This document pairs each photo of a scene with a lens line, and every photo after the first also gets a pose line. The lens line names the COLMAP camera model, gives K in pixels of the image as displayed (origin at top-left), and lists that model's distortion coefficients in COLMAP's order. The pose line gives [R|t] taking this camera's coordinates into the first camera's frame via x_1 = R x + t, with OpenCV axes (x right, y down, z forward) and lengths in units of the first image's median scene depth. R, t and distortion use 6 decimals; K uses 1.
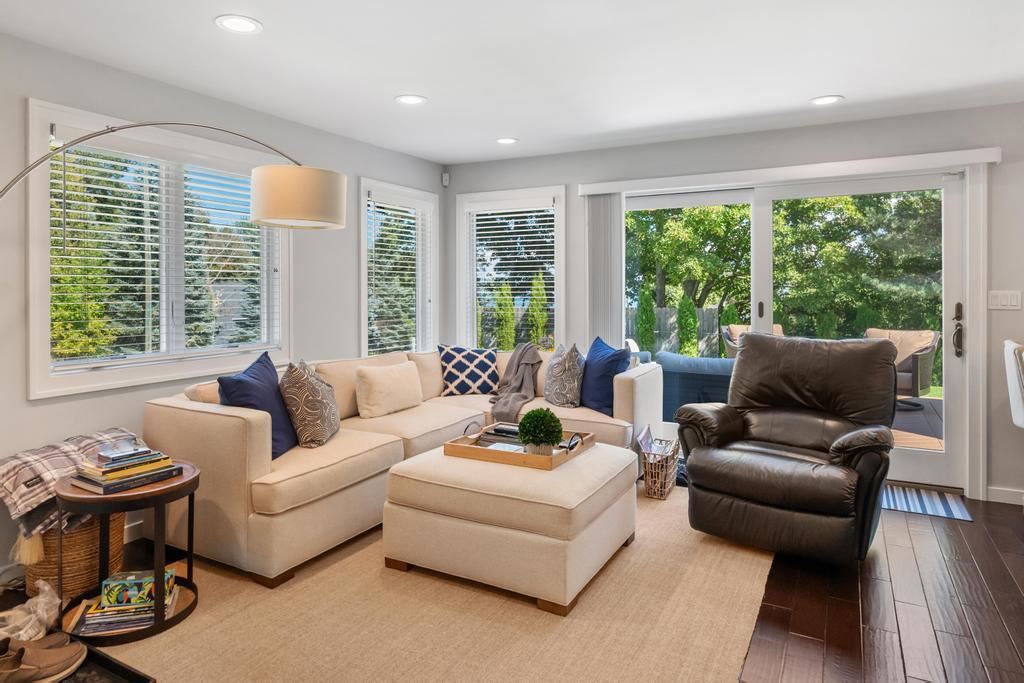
lens RADIAL K [[626.1, 0, 495.8], [0, 626.1, 300.3], [0, 0, 1]] dist [0.001799, -0.000007]
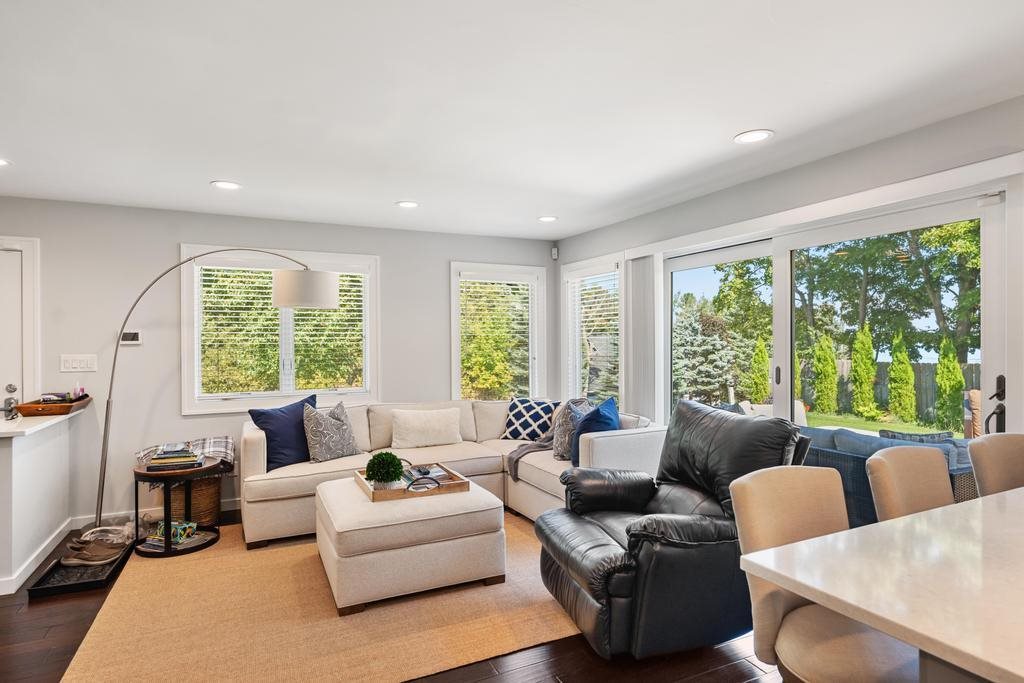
lens RADIAL K [[554.6, 0, 528.2], [0, 554.6, 347.5], [0, 0, 1]] dist [-0.000982, 0.001086]
pose [[0.828032, 0.004122, -0.560666, 0.775732], [-0.006809, 0.999973, -0.002703, -0.026912], [0.560640, 0.006056, 0.828037, 0.211889]]
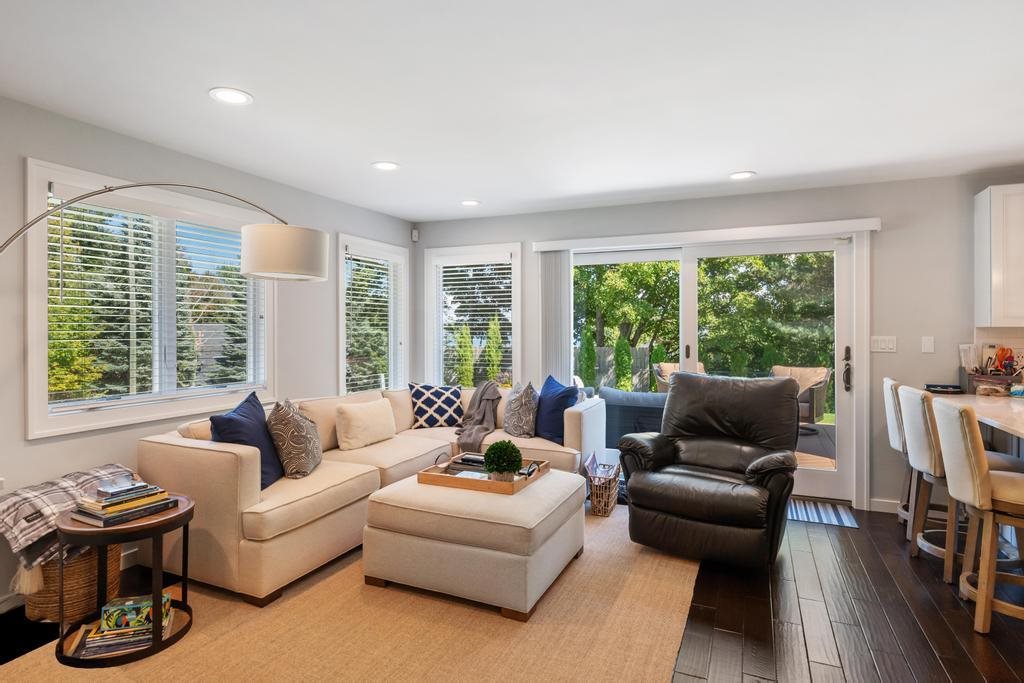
lens RADIAL K [[554.6, 0, 500.9], [0, 554.6, 339.3], [0, 0, 1]] dist [-0.000982, 0.001086]
pose [[0.996707, 0.000571, 0.081080, -0.012469], [-0.000516, 1.000000, -0.000704, -0.009725], [-0.081080, 0.000660, 0.996707, -0.007622]]
